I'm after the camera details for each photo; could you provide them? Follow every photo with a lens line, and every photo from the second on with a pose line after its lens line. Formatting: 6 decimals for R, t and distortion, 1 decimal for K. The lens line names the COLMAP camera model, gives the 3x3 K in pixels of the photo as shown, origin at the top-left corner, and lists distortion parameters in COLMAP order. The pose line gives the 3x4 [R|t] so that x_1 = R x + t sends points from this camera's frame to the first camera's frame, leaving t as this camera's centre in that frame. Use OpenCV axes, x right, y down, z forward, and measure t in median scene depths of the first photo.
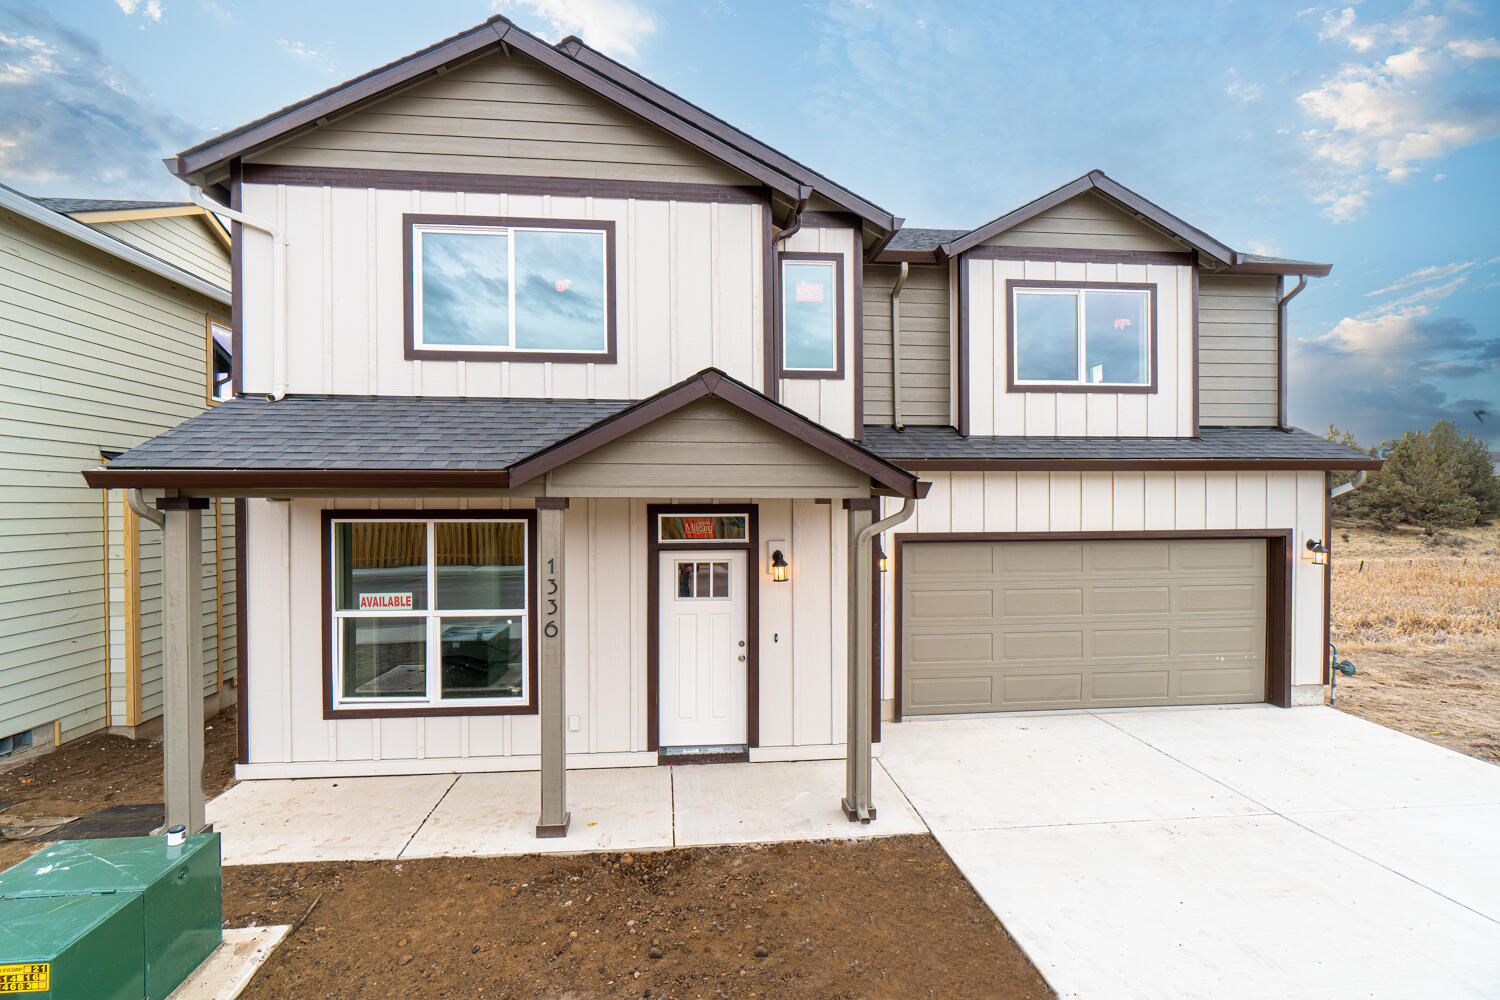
lens RADIAL K [[648.4, 0, 743.7], [0, 648.4, 503.4], [0, 0, 1]] dist [0.000983, 0.001248]
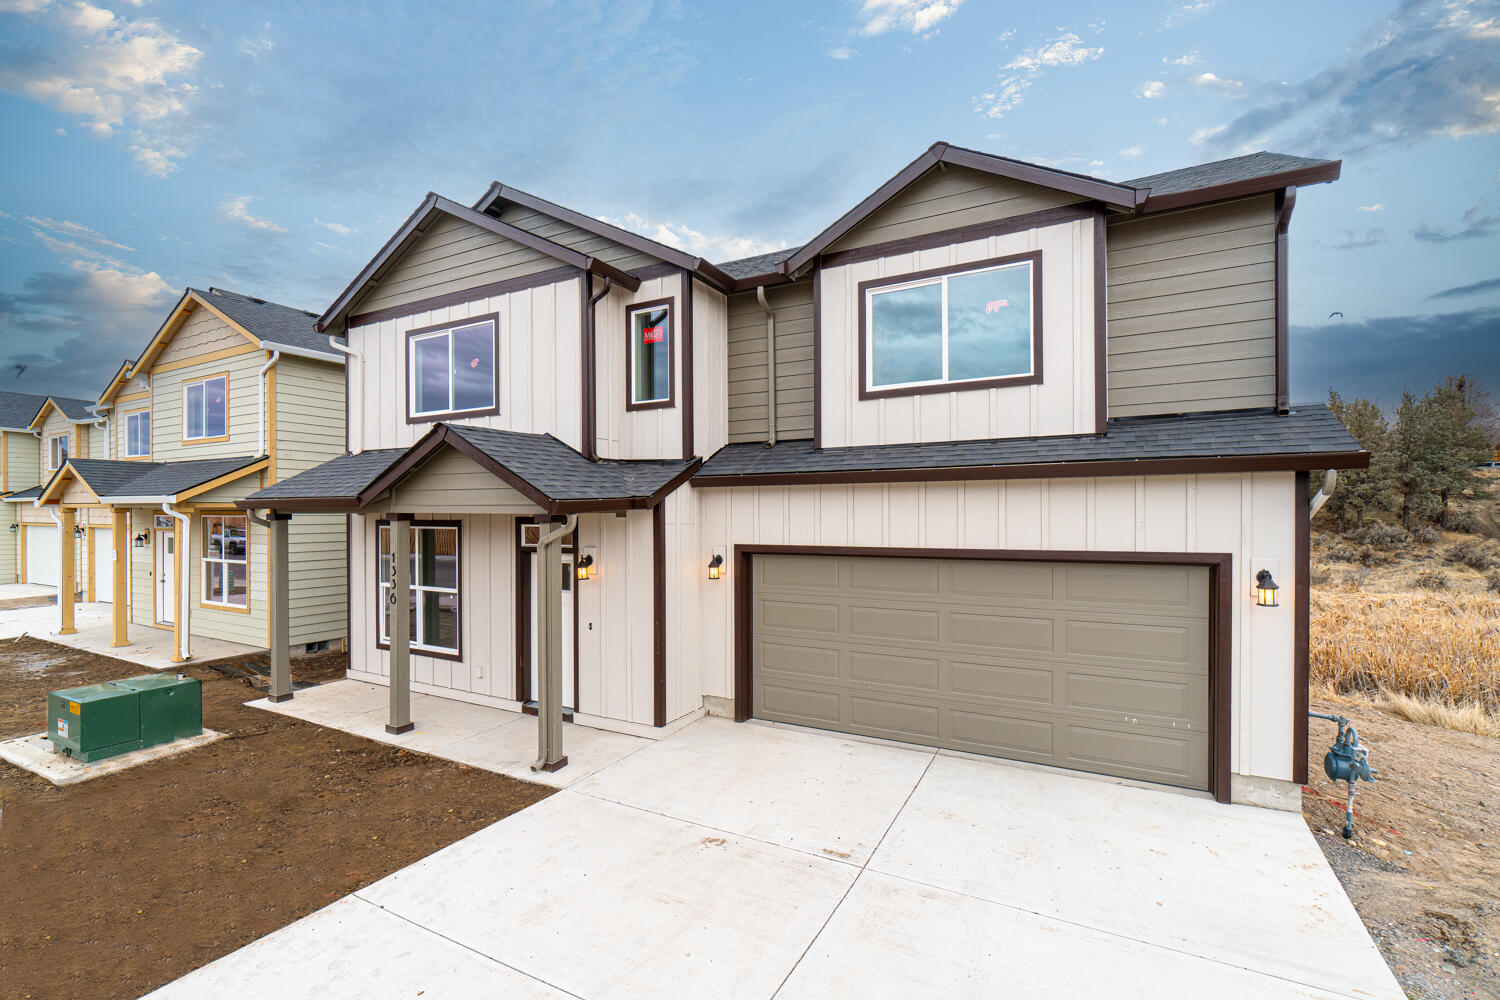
lens RADIAL K [[648.4, 0, 726.5], [0, 648.4, 509.1], [0, 0, 1]] dist [0.000983, 0.001248]
pose [[0.833504, -0.003982, -0.552499, 0.860095], [0.000210, 0.999976, -0.006891, -0.005171], [0.552513, 0.005627, 0.833485, 0.107943]]
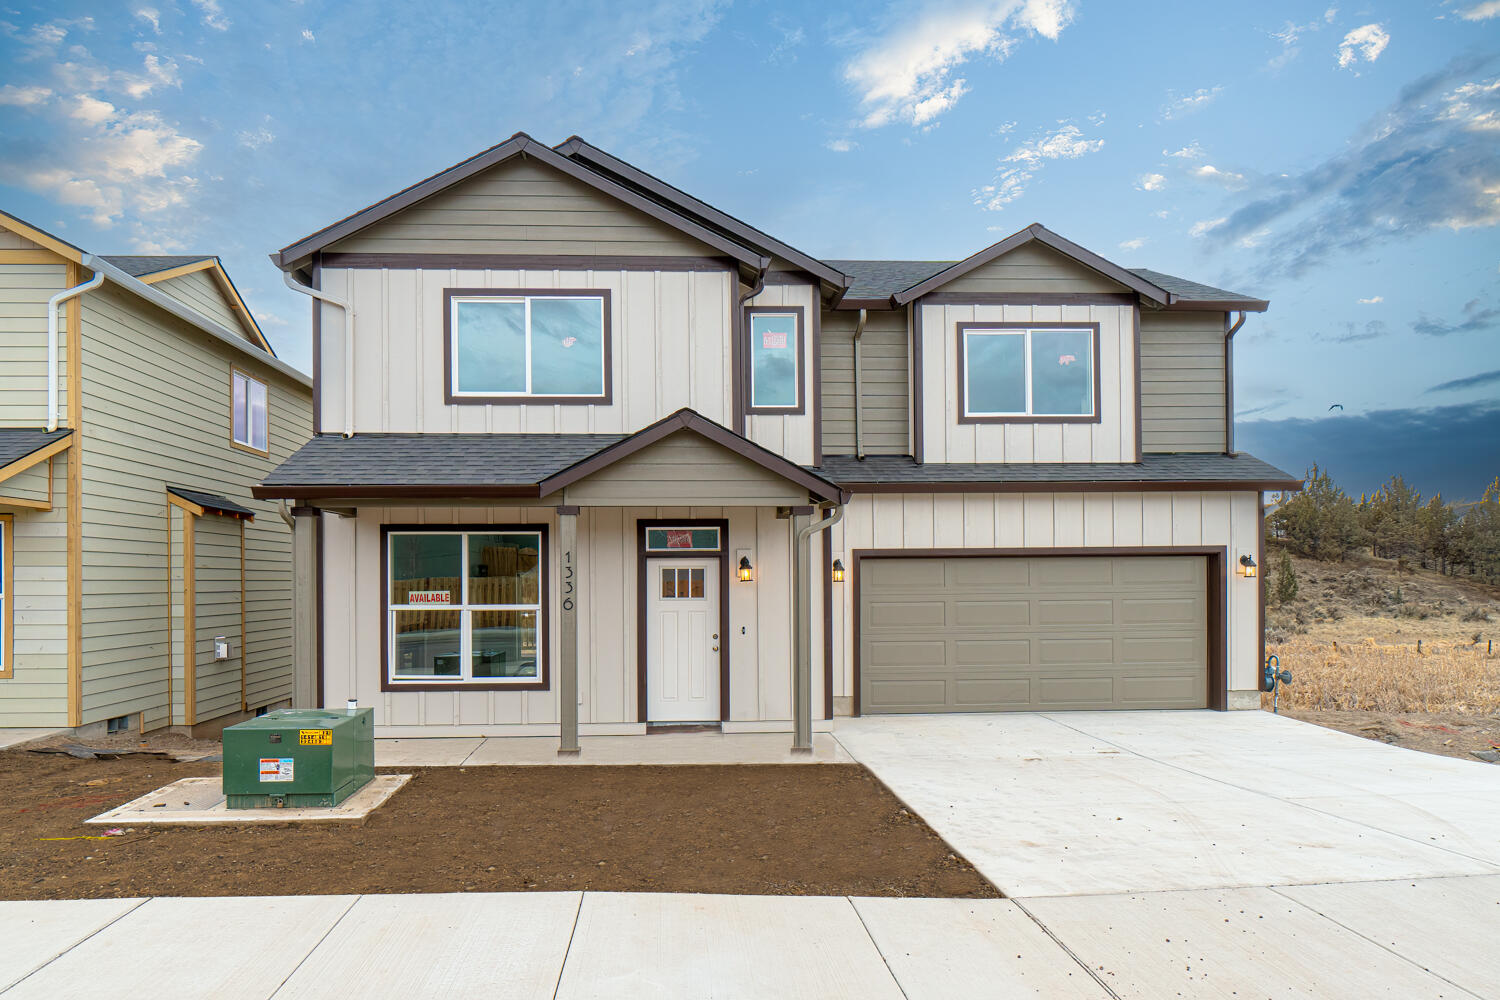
lens RADIAL K [[845.9, 0, 694.1], [0, 845.9, 564.8], [0, 0, 1]] dist [0.003941, -0.000532]
pose [[0.997895, -0.003719, -0.064742, 0.054711], [0.002807, 0.999896, -0.014170, 0.098480], [0.064788, 0.013958, 0.997801, -0.520115]]
